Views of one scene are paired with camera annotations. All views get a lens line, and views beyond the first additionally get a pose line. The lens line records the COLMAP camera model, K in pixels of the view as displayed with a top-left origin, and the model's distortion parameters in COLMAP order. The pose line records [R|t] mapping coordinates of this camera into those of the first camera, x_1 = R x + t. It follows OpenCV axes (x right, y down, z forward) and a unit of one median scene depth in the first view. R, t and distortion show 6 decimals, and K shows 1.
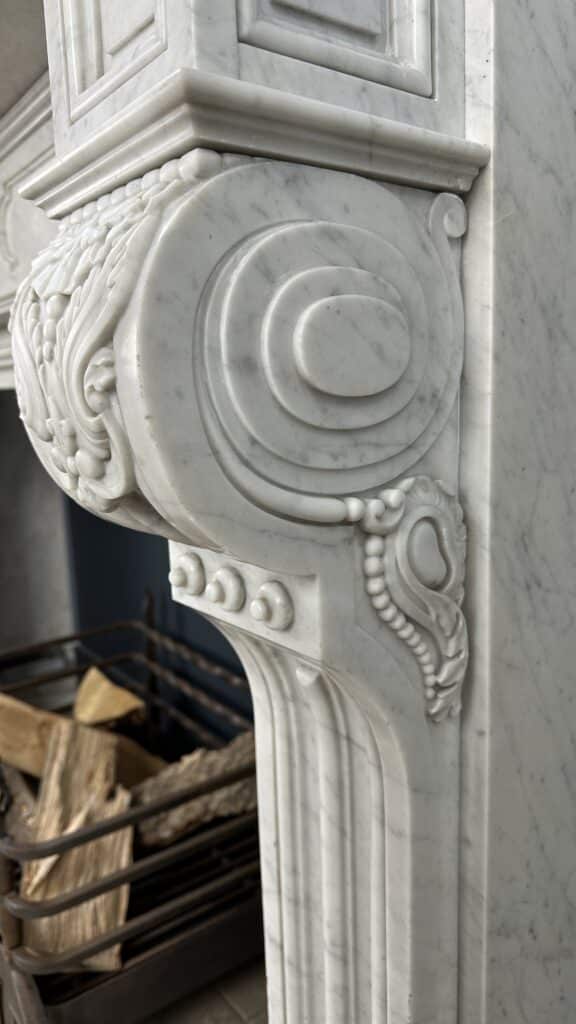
lens RADIAL K [[746.7, 0, 289.1], [0, 746.7, 514.5], [0, 0, 1]] dist [0.044245, -0.112981]
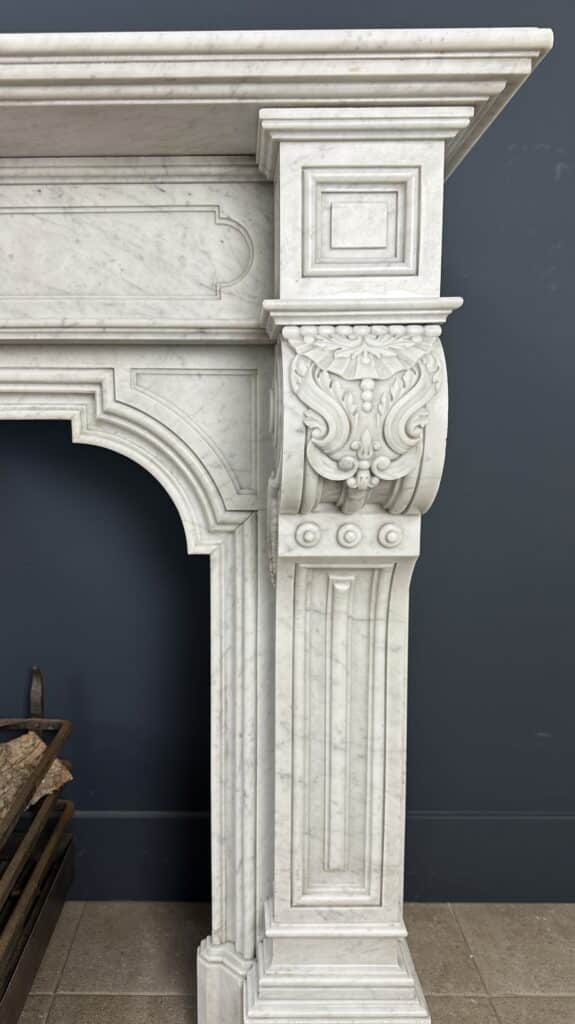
lens RADIAL K [[738.5, 0, 249.1], [0, 738.5, 531.9], [0, 0, 1]] dist [0.127066, -0.249700]
pose [[0.599634, -0.079097, 0.796356, -1.846596], [0.120162, 0.992721, 0.008122, 0.050350], [-0.791202, 0.090822, 0.604774, 0.079376]]
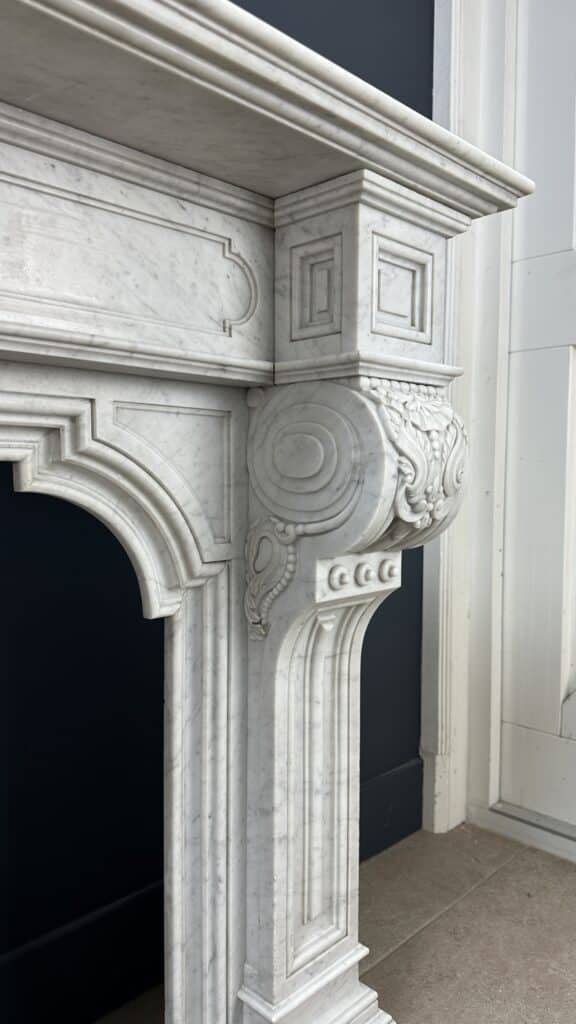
lens RADIAL K [[719.6, 0, 291.1], [0, 719.6, 510.1], [0, 0, 1]] dist [0.128695, -0.229856]
pose [[-0.148515, -0.022641, 0.988651, -2.086914], [0.171538, 0.983993, 0.048303, -0.206825], [-0.973919, 0.176765, -0.142254, 1.540749]]
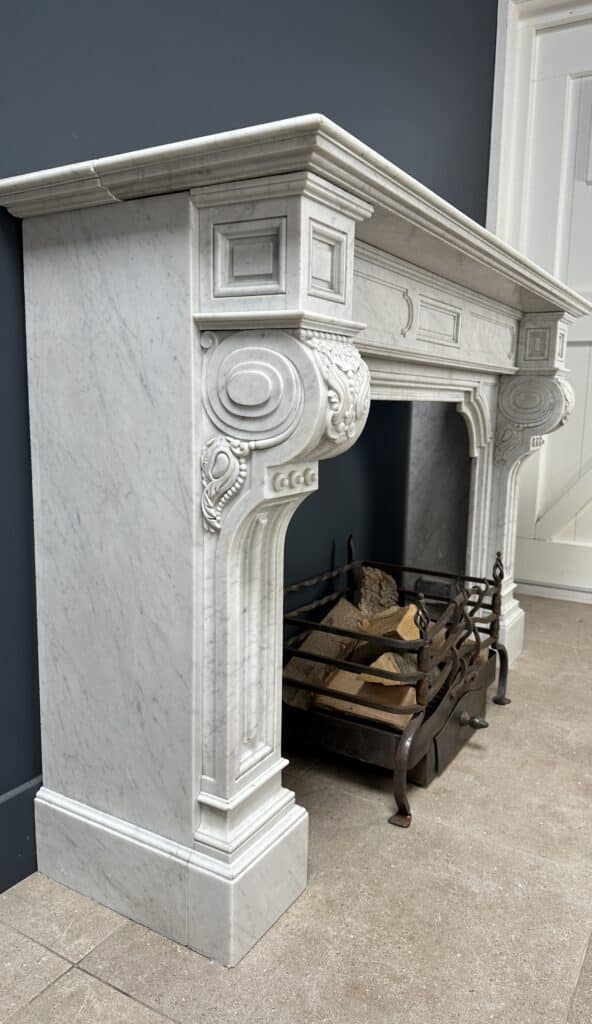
lens RADIAL K [[719.9, 0, 306.0], [0, 719.9, 512.8], [0, 0, 1]] dist [0.182105, -0.412557]
pose [[-0.389524, -0.113189, 0.914034, -4.870843], [0.151092, 0.971121, 0.184648, -0.718986], [-0.908538, 0.210029, -0.361173, 5.069959]]
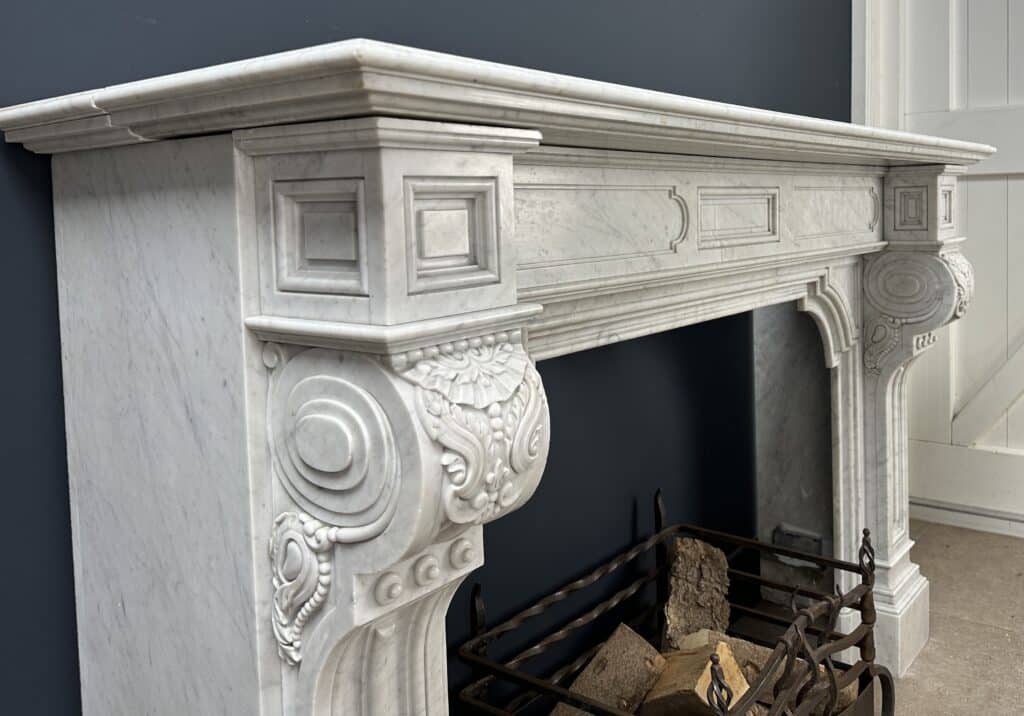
lens RADIAL K [[889.2, 0, 624.3], [0, 889.2, 247.0], [0, 0, 1]] dist [0.105756, -0.185610]
pose [[-0.317438, -0.003512, 0.948273, -4.421052], [0.196478, 0.978050, 0.069394, -1.113766], [-0.927701, 0.208343, -0.309780, 4.158970]]
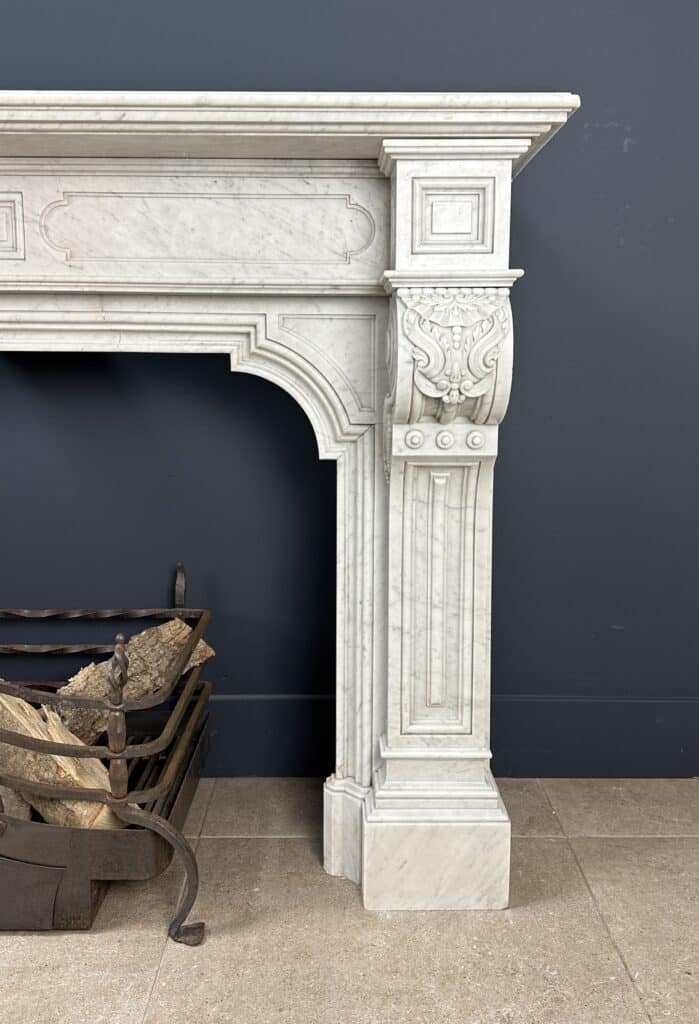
lens RADIAL K [[873.7, 0, 353.0], [0, 873.7, 472.0], [0, 0, 1]] dist [0.188900, -0.379663]
pose [[0.588500, -0.066107, 0.805790, -2.881237], [0.116702, 0.993160, -0.003753, 0.198614], [-0.800030, 0.096246, 0.592189, -0.541182]]
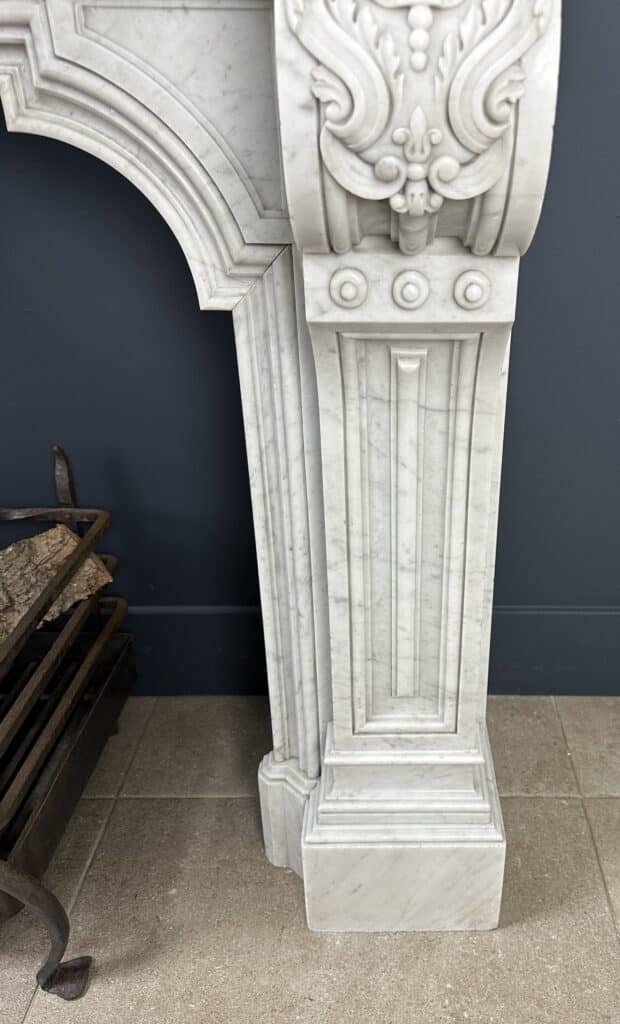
lens RADIAL K [[787.7, 0, 405.1], [0, 787.7, 553.6], [0, 0, 1]] dist [0.104661, -0.151141]
pose [[0.590705, -0.351351, 0.726375, -1.308957], [0.113468, 0.927443, 0.356334, 0.036520], [-0.798870, -0.128068, 0.587712, 0.177582]]
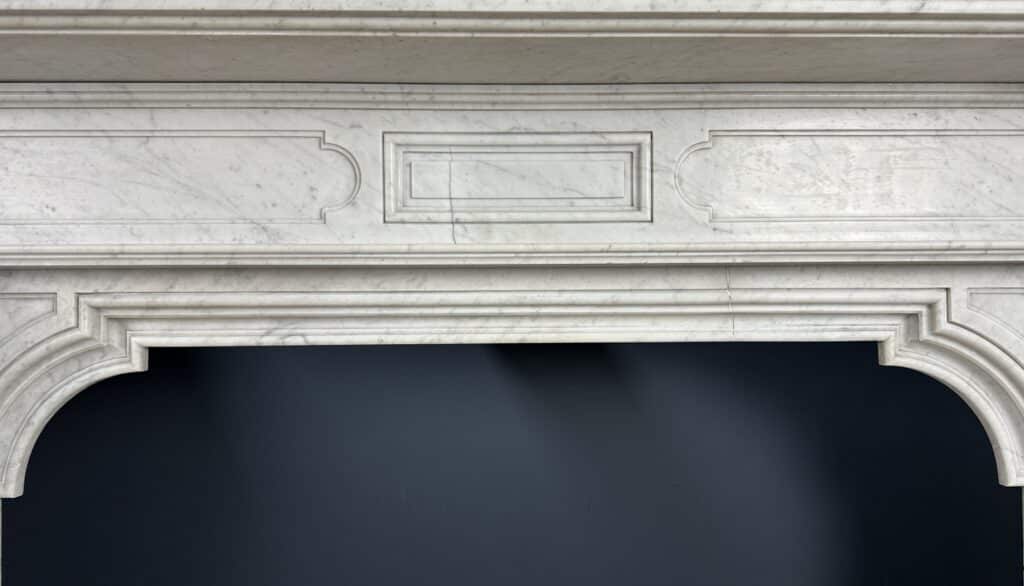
lens RADIAL K [[737.5, 0, 523.8], [0, 737.5, 295.2], [0, 0, 1]] dist [0.059968, -0.088469]
pose [[0.573156, 0.050142, 0.817911, -2.692908], [0.128676, 0.980236, -0.150264, -0.285689], [-0.809280, 0.191370, 0.555377, 1.514284]]
